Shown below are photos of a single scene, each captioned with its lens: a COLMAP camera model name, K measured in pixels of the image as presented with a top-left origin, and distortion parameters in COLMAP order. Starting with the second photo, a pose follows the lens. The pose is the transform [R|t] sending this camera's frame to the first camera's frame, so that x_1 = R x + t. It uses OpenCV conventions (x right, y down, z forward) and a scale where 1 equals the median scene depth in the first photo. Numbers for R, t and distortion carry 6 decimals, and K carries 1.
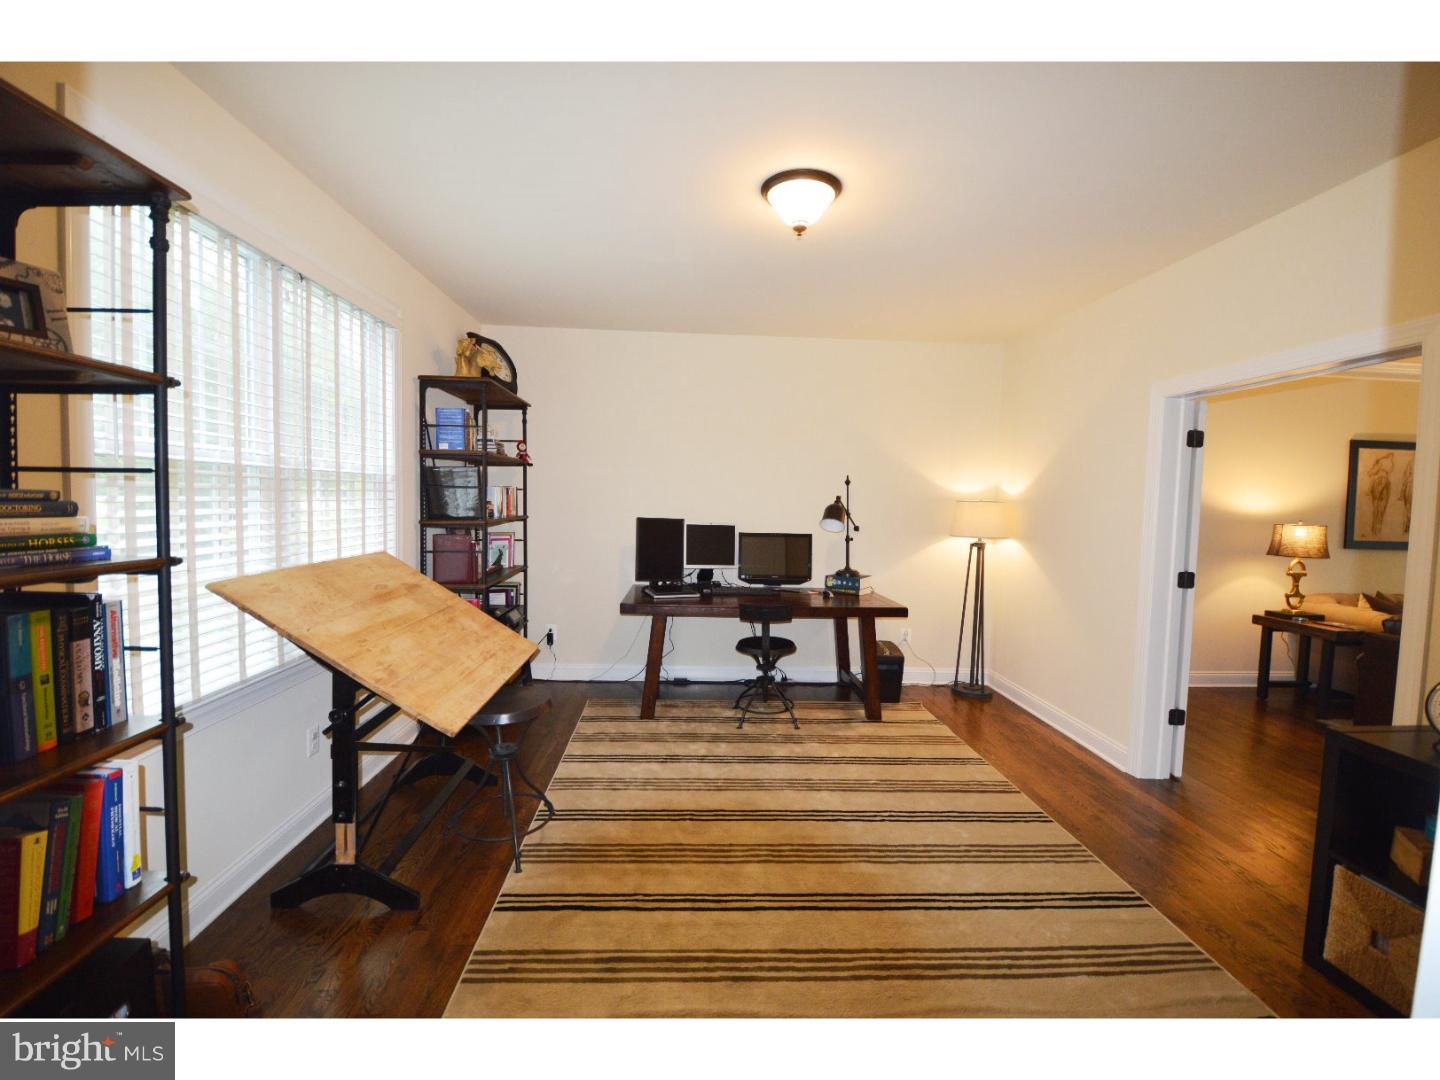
lens RADIAL K [[648.1, 0, 717.0], [0, 648.1, 537.8], [0, 0, 1]] dist [-0.005146, -0.000598]
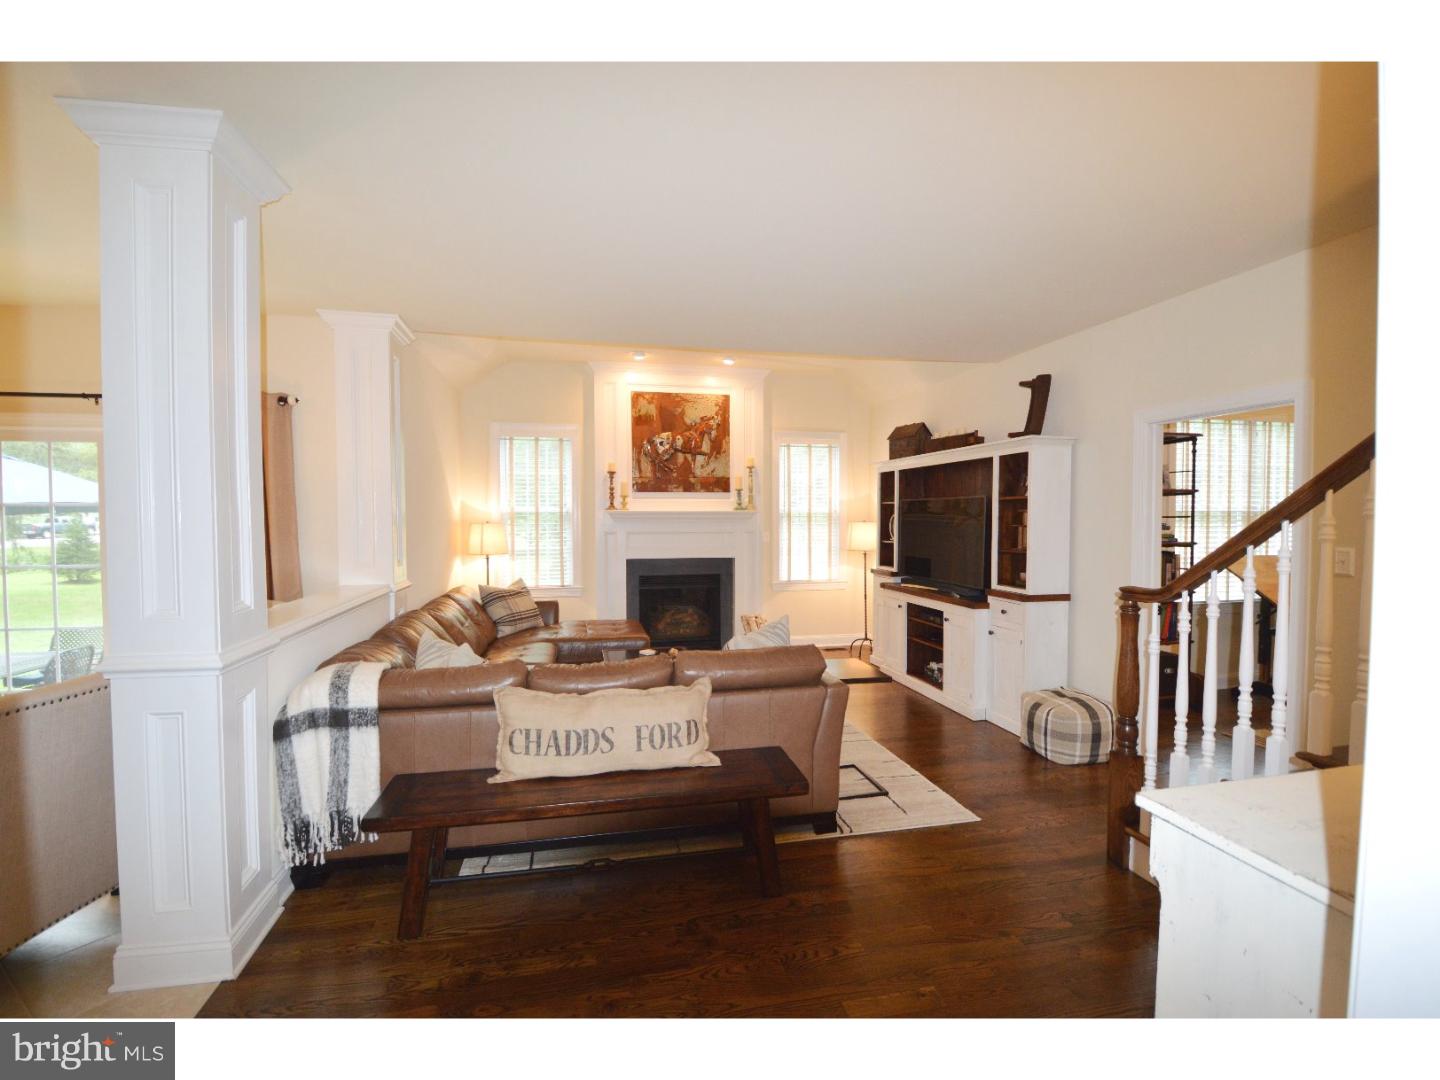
lens RADIAL K [[648.1, 0, 718.6], [0, 648.1, 539.1], [0, 0, 1]] dist [-0.005146, -0.000598]
pose [[0.178688, 0.005138, -0.983892, 0.797551], [-0.051059, 0.998687, -0.004058, 0.061385], [0.982580, 0.050962, 0.178715, -0.803442]]
